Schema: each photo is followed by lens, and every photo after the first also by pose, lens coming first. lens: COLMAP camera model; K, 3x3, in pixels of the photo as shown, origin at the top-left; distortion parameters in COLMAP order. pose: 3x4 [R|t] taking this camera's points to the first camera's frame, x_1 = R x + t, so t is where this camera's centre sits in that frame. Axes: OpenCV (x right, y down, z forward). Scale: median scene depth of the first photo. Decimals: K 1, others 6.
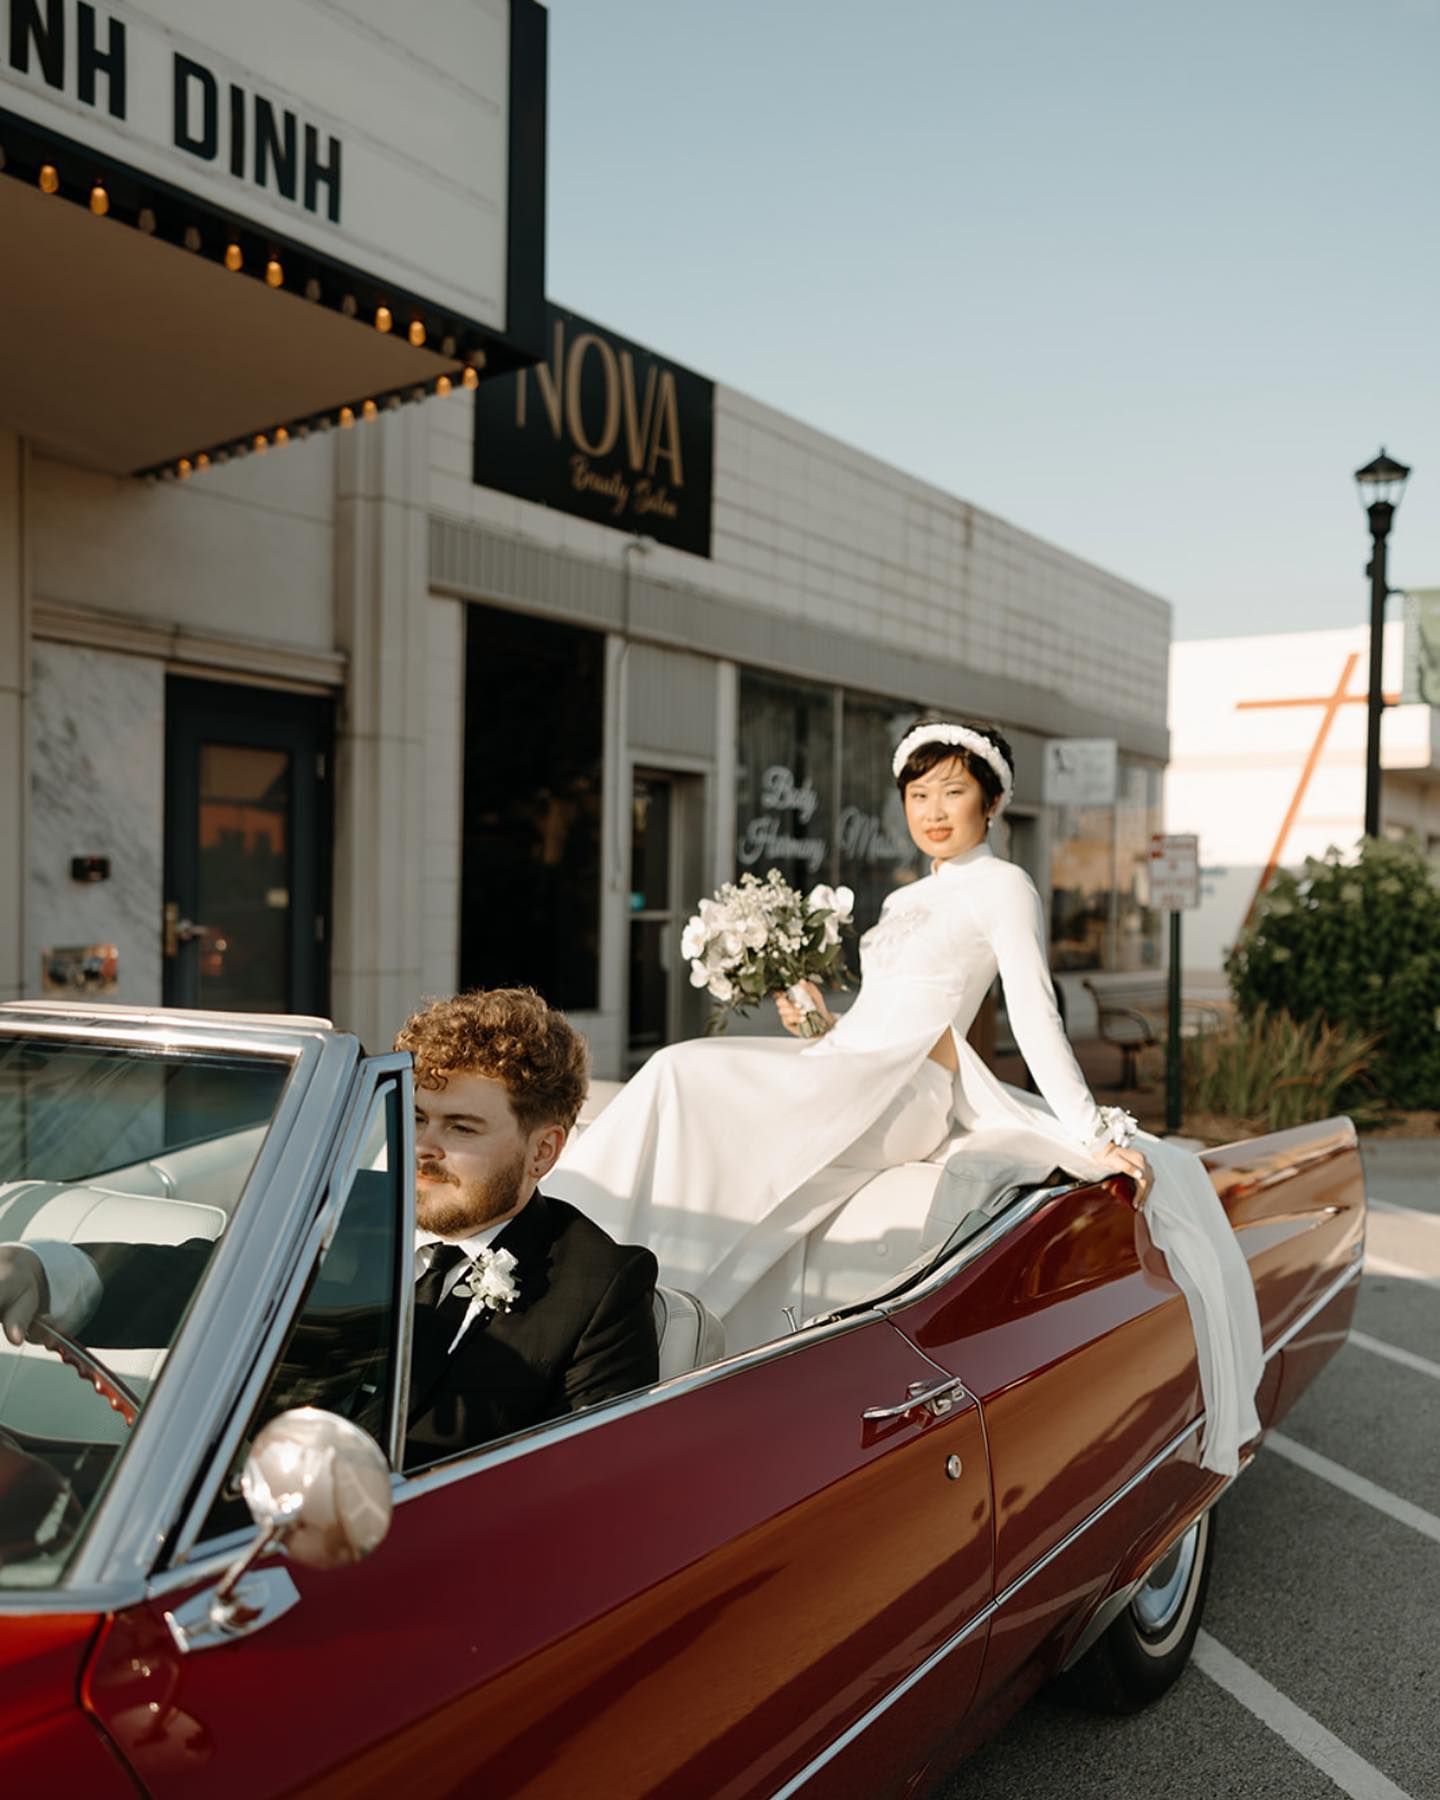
lens RADIAL K [[1676.1, 0, 720.0], [0, 1676.1, 900.0], [0, 0, 1]] dist [-0.001026, -0.003606]
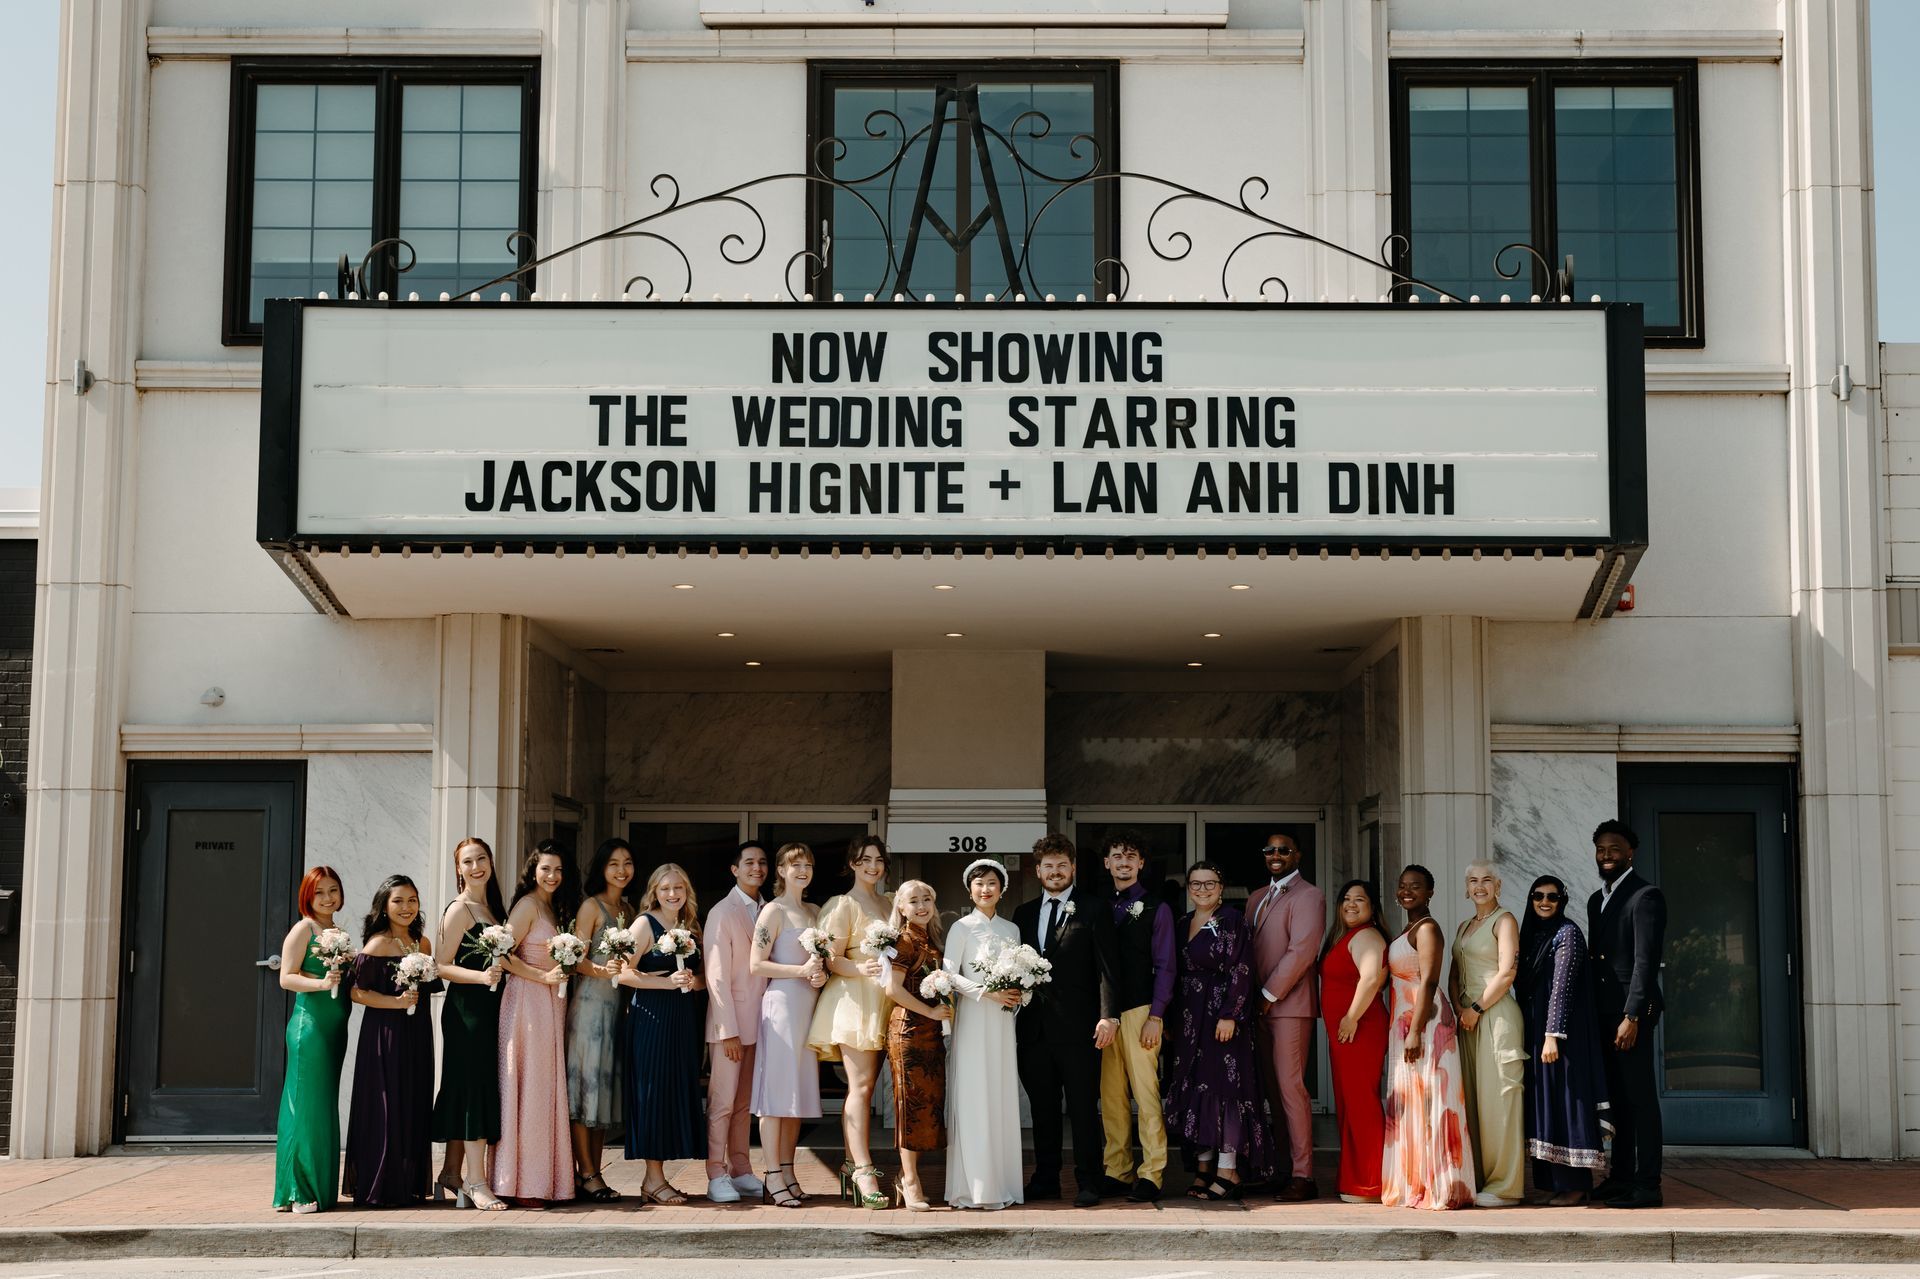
lens RADIAL K [[2900.5, 0, 960.0], [0, 2900.5, 639.5], [0, 0, 1]] dist [-0.007603, 0.022799]
pose [[0.545920, -0.112122, -0.830301, 1.331889], [0.007101, 0.991589, -0.129233, 0.057795], [0.837807, 0.064655, 0.542124, -0.671177]]
